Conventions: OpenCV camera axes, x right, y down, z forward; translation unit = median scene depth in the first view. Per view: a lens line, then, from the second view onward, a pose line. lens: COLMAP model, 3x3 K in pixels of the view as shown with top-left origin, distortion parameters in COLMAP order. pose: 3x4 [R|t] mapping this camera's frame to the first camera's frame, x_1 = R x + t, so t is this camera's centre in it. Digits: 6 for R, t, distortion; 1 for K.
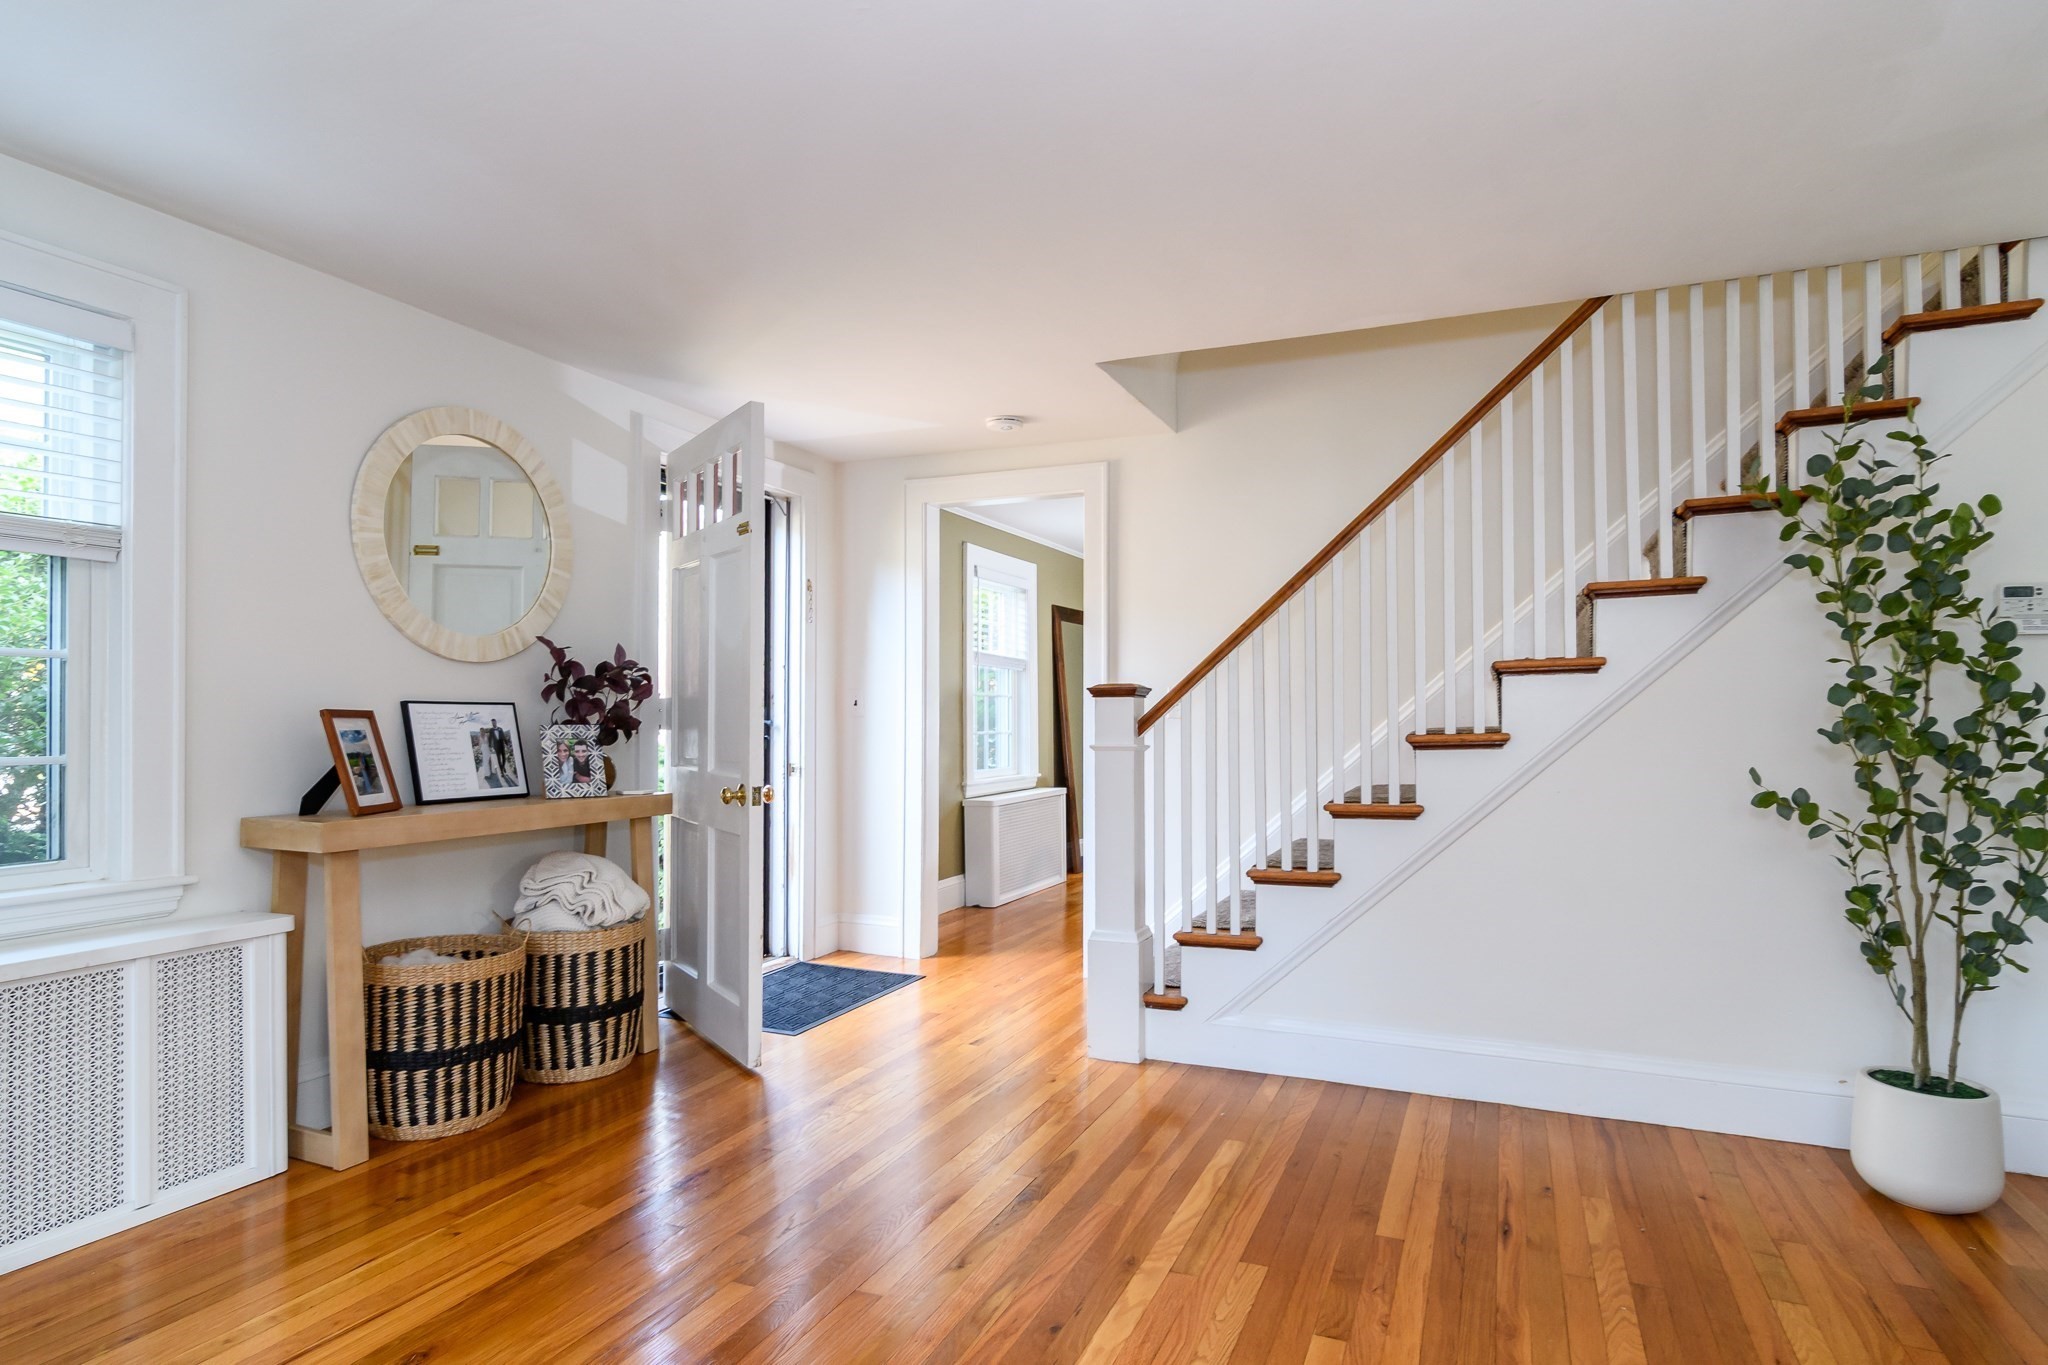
lens RADIAL K [[1125.8, 0, 1016.4], [0, 1125.8, 698.3], [0, 0, 1]] dist [0.006905, 0.000217]
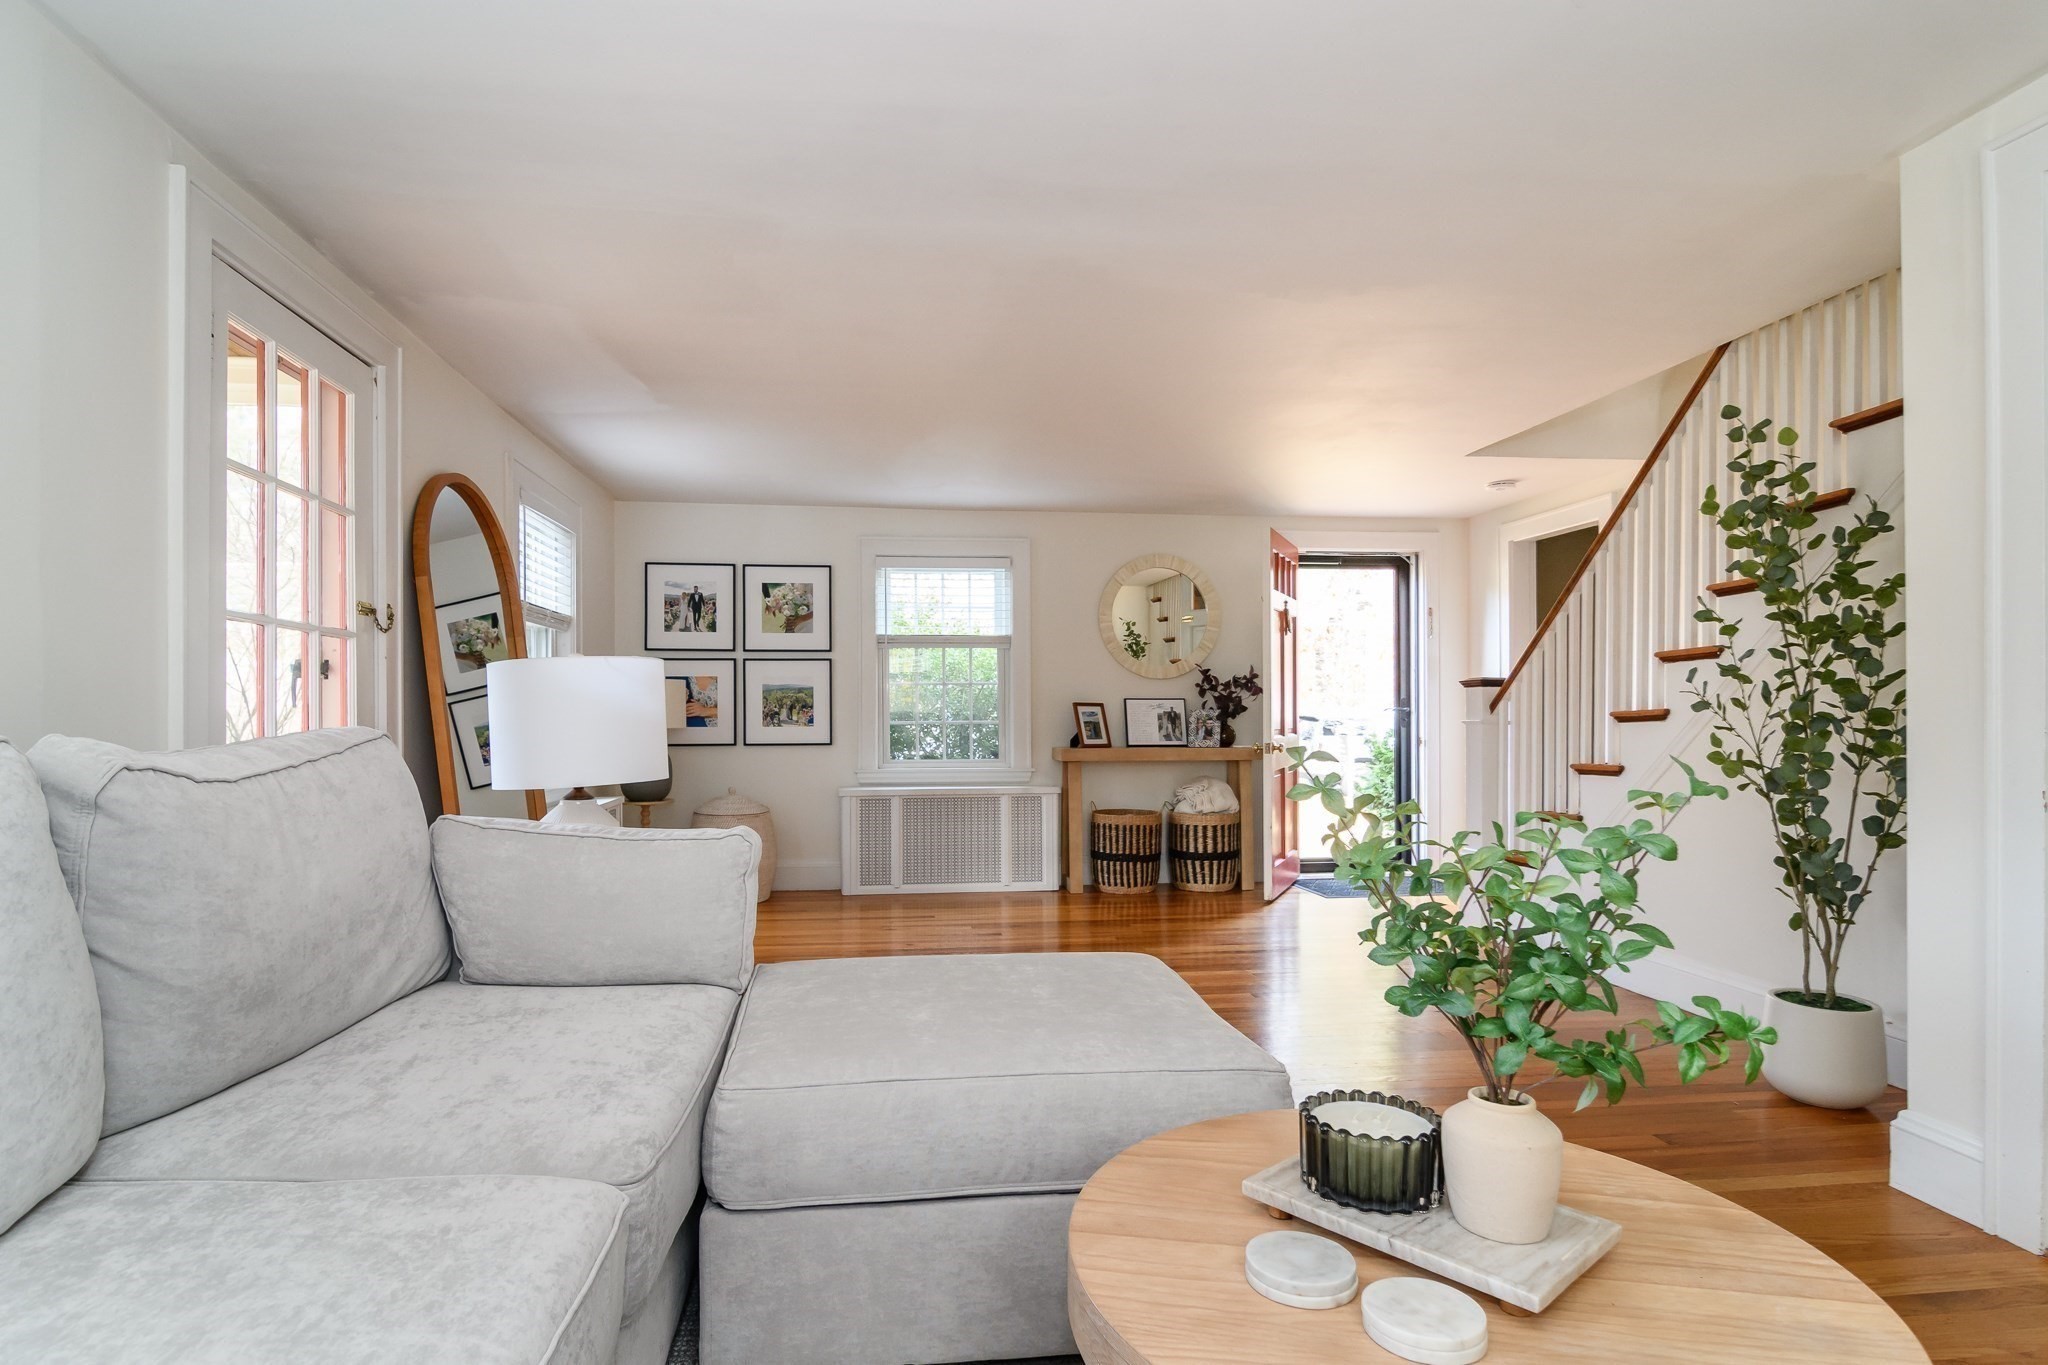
lens RADIAL K [[1072.5, 0, 1020.5], [0, 1072.5, 695.9], [0, 0, 1]] dist [-0.006934, -0.001351]
pose [[0.524705, -0.022096, -0.850997, 1.062156], [0.019538, 0.999712, -0.013911, 0.021130], [0.851060, -0.009327, 0.524986, -0.236713]]
